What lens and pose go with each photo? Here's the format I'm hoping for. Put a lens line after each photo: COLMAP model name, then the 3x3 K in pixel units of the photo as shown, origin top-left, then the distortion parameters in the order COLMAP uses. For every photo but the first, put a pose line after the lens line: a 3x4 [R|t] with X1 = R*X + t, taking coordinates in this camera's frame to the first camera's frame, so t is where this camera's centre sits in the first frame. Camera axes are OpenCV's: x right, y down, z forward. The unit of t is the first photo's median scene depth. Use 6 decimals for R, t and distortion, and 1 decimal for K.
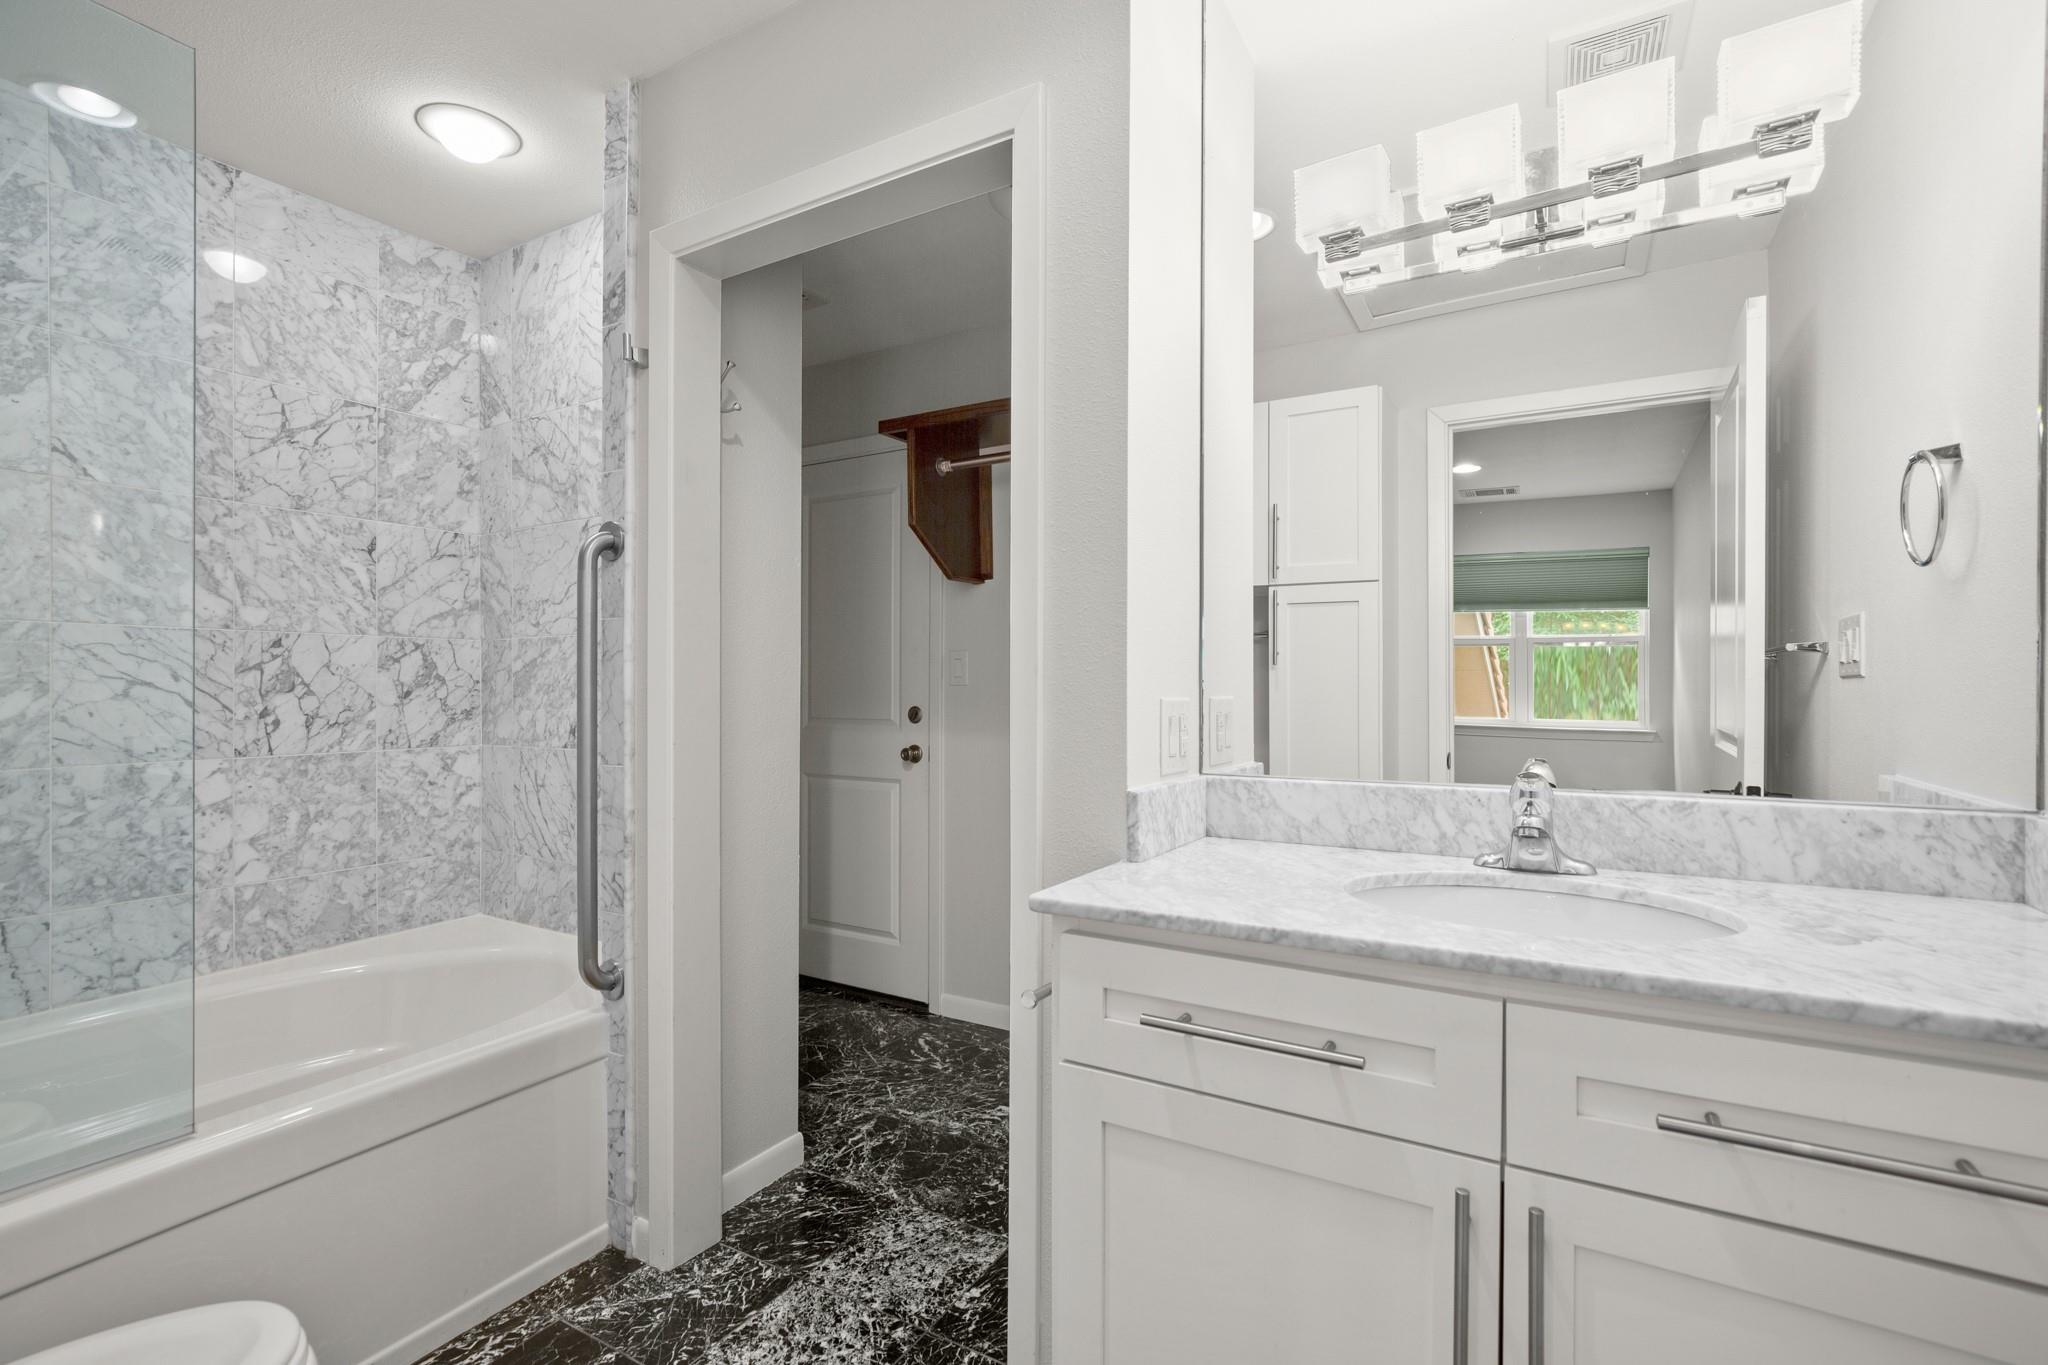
lens RADIAL K [[926.5, 0, 1025.4], [0, 926.5, 690.8], [0, 0, 1]] dist [-0.012616, 0.005202]
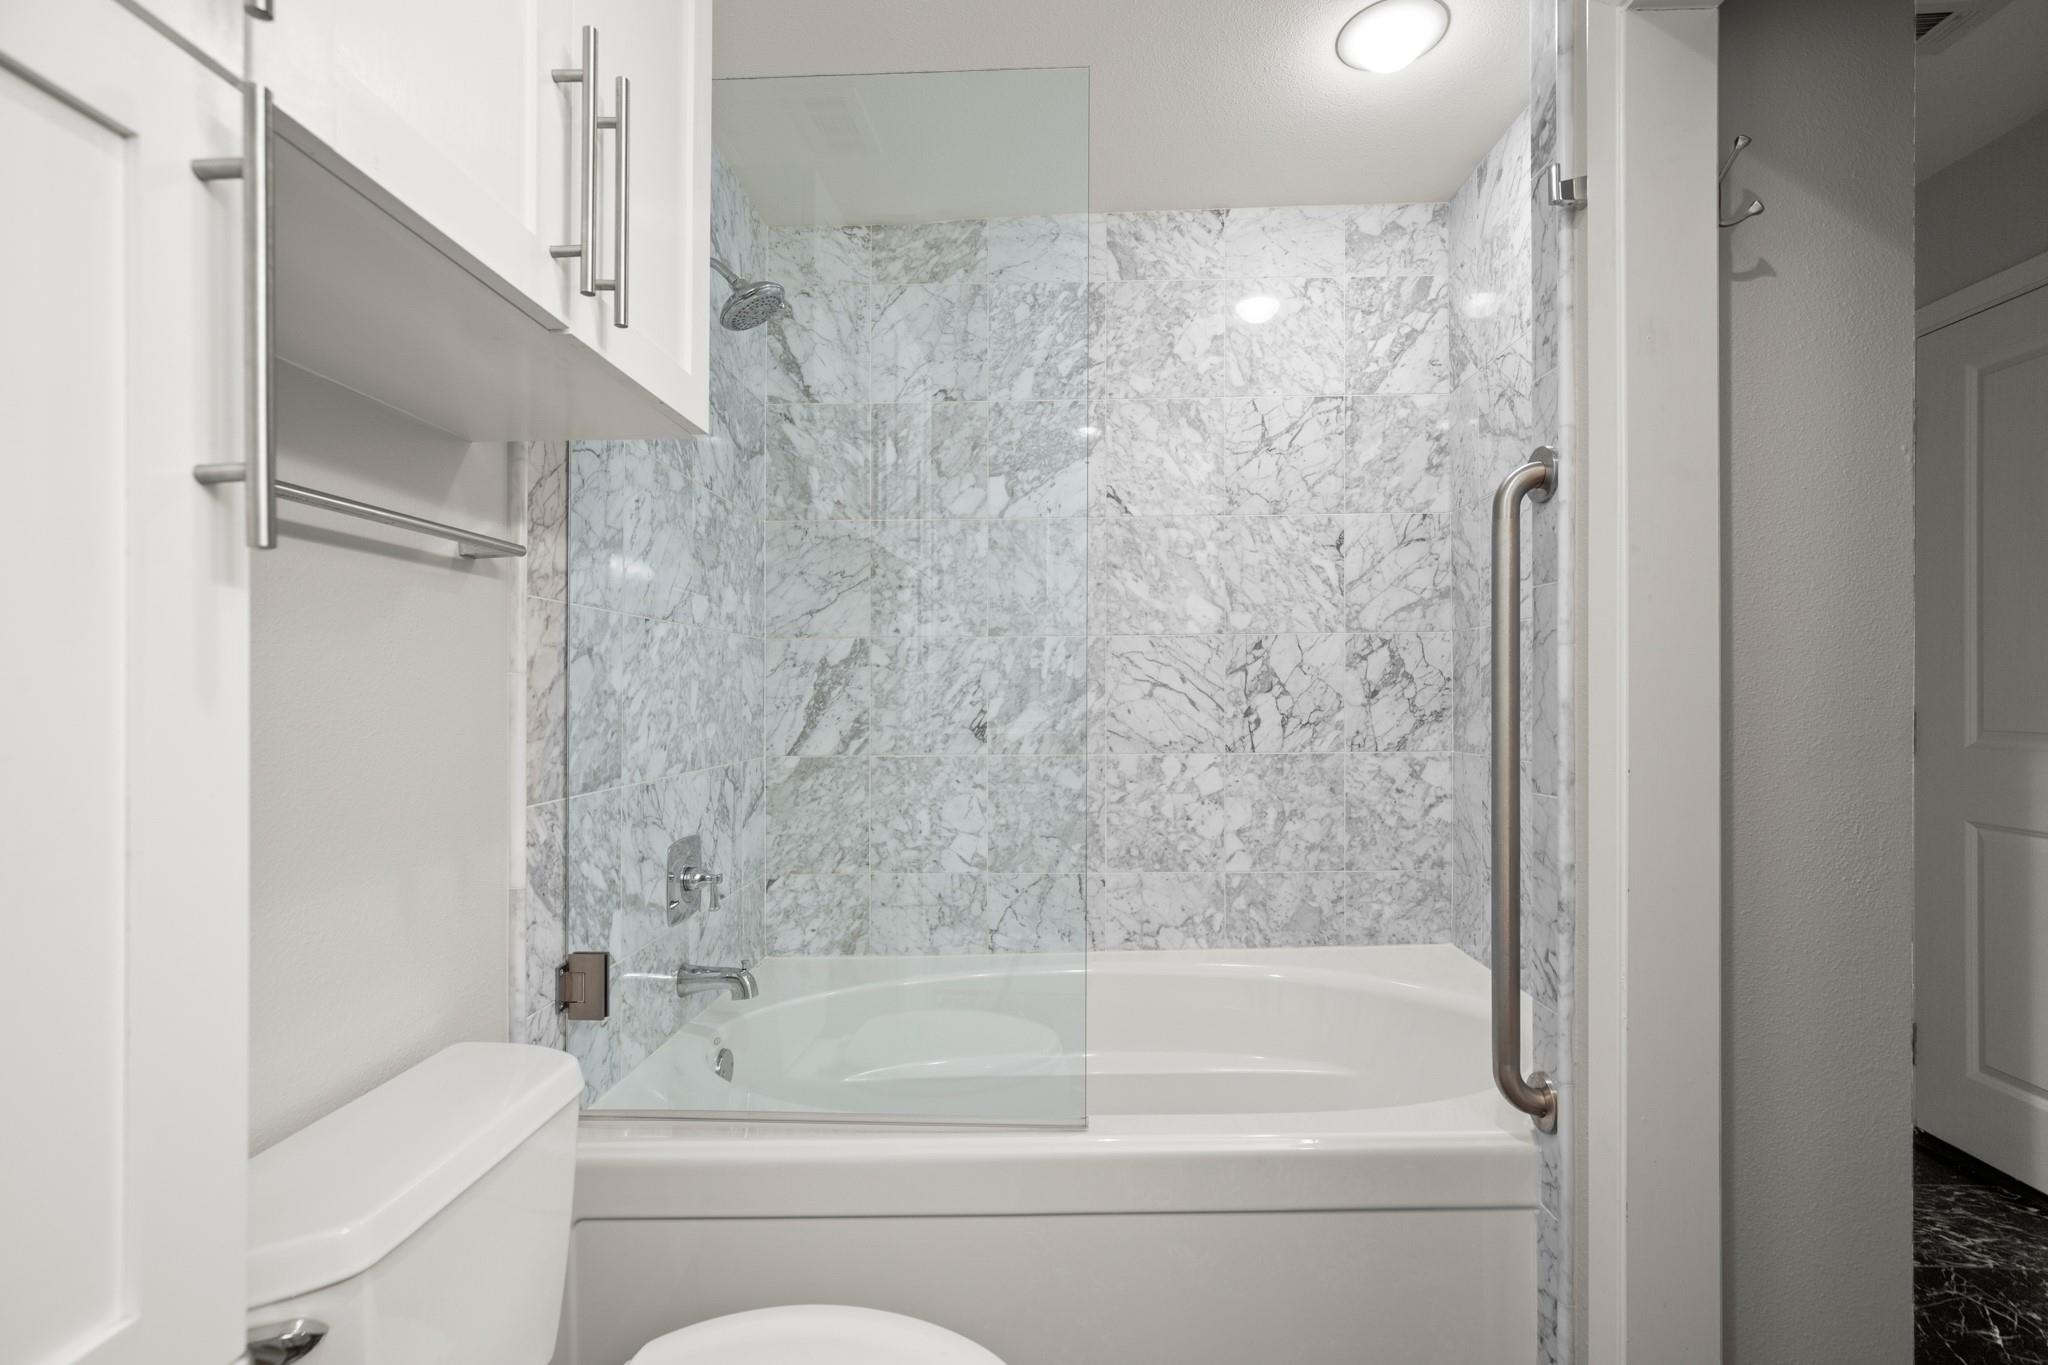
lens RADIAL K [[926.5, 0, 1037.1], [0, 926.5, 690.8], [0, 0, 1]] dist [-0.012616, 0.005202]
pose [[0.489575, -0.005715, -0.871943, -0.021845], [0.006542, 0.999974, -0.002882, 0.001468], [0.871937, -0.004293, 0.489599, 0.277400]]
